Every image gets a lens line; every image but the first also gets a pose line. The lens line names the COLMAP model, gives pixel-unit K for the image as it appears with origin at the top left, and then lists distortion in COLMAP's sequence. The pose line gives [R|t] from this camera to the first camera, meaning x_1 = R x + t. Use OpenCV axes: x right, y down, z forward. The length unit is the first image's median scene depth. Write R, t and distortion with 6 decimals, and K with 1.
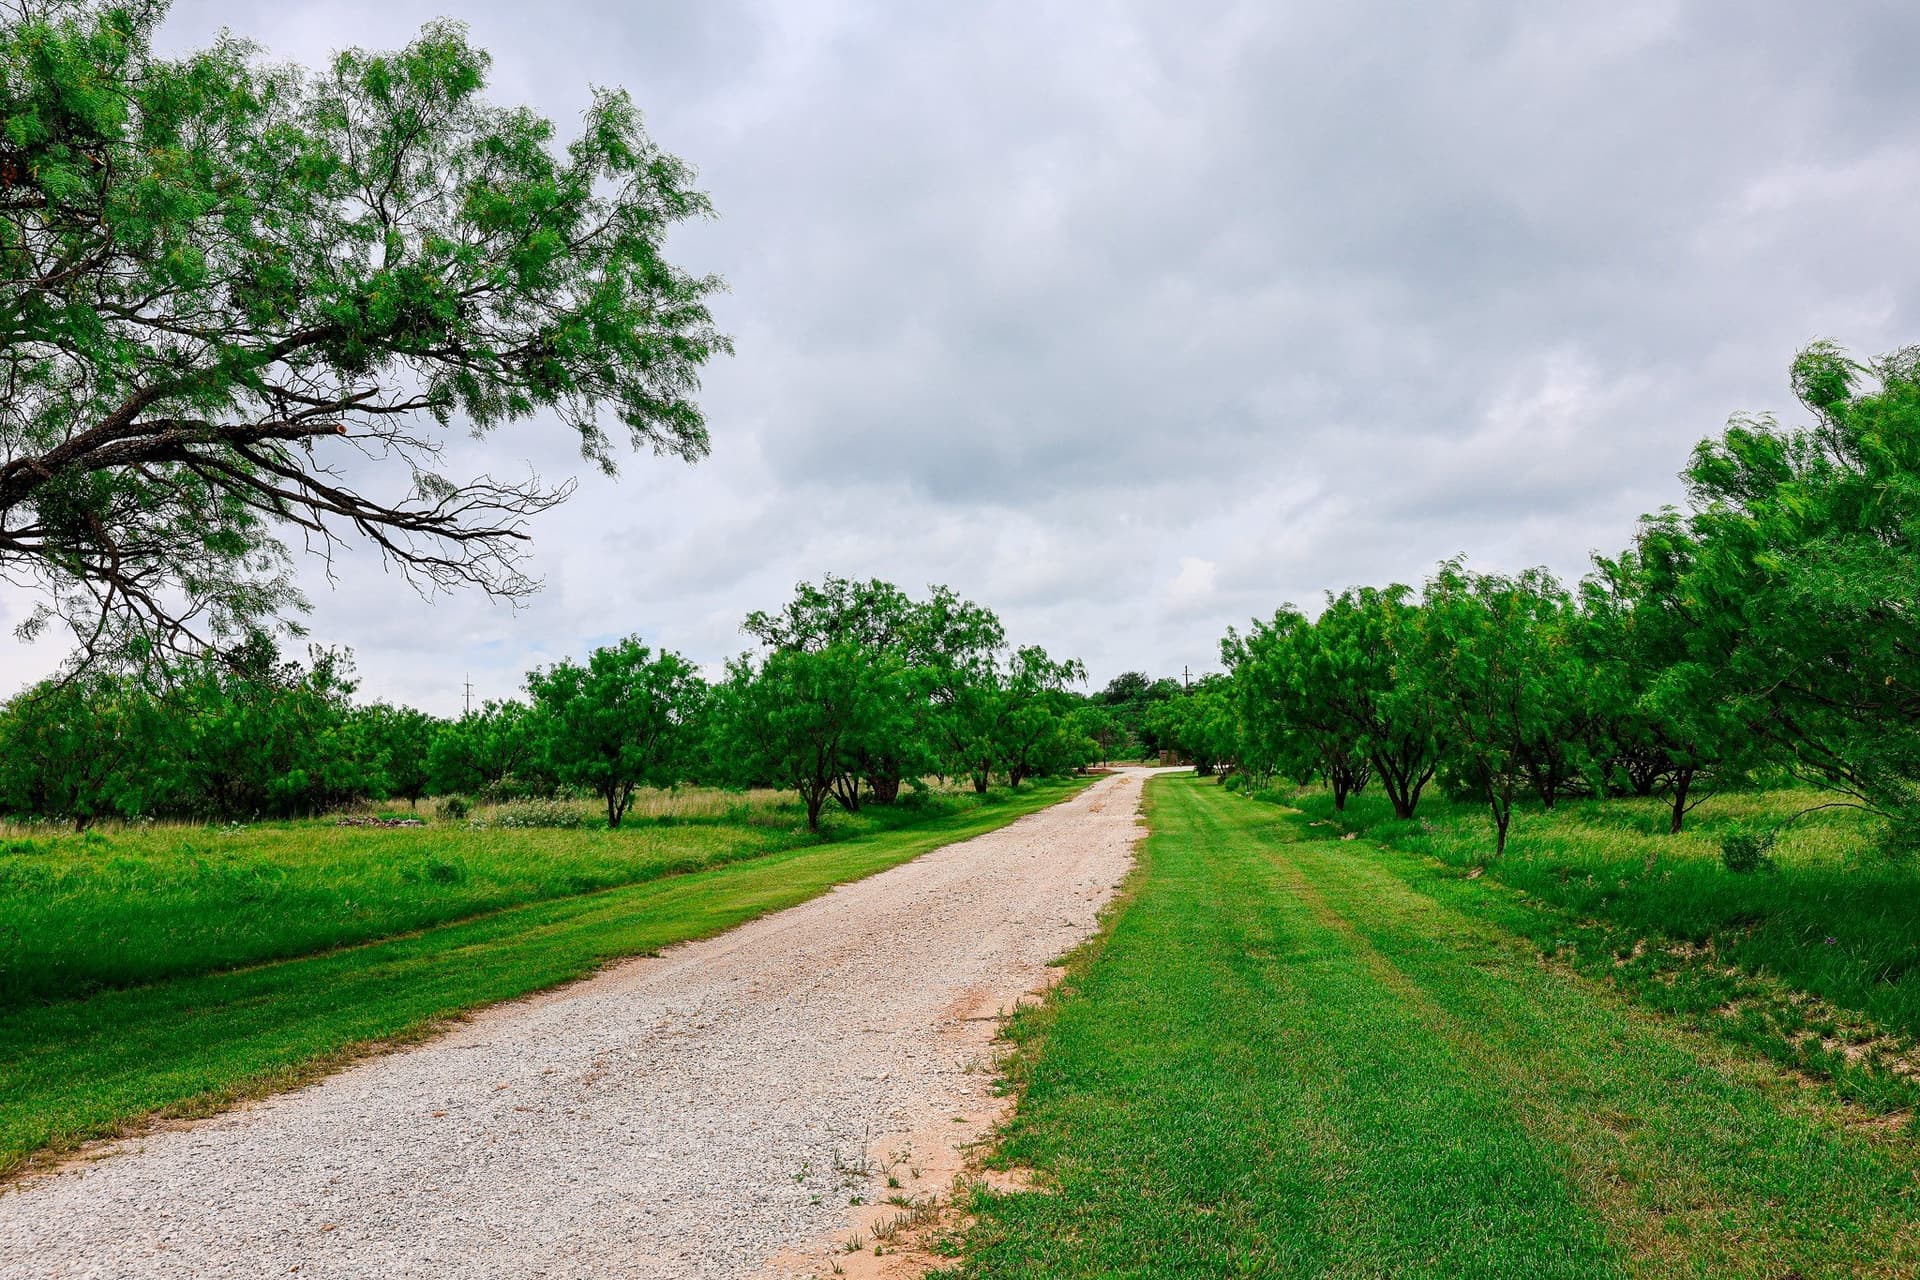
lens RADIAL K [[1423.8, 0, 960.0], [0, 1423.8, 640.0], [0, 0, 1]] dist [-0.001344, 0.000399]
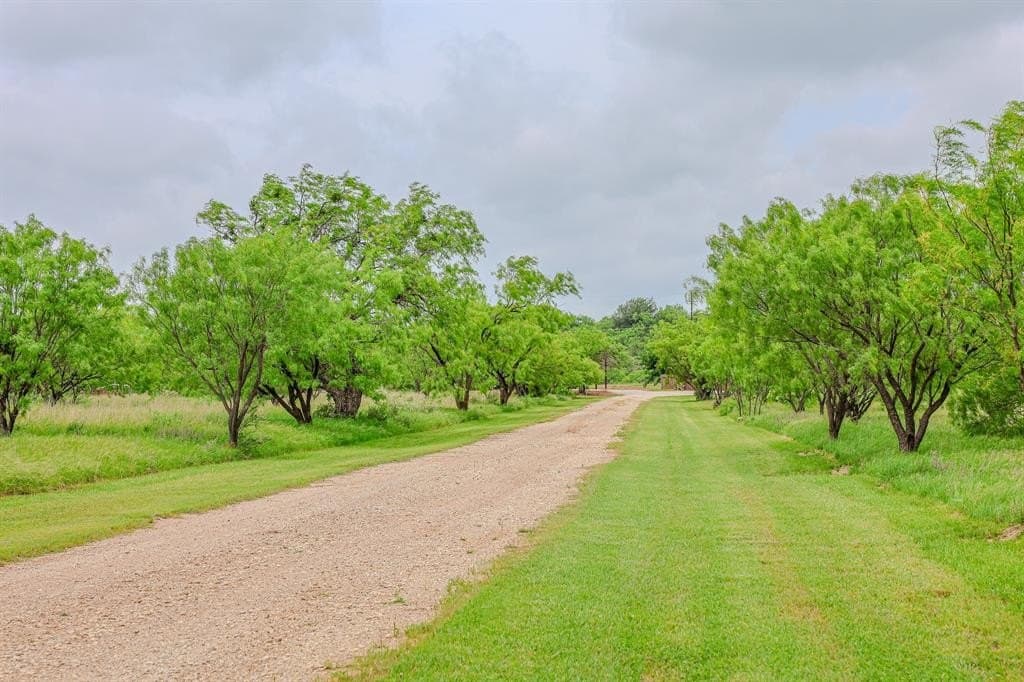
lens RADIAL K [[1382.6, 0, 512.0], [0, 1382.6, 341.0], [0, 0, 1]] dist [0.188327, -0.058894]
pose [[0.999160, 0.030920, 0.026884, 0.027999], [-0.032370, 0.997945, 0.055307, 0.011441], [-0.025119, -0.056130, 0.998107, 0.095393]]
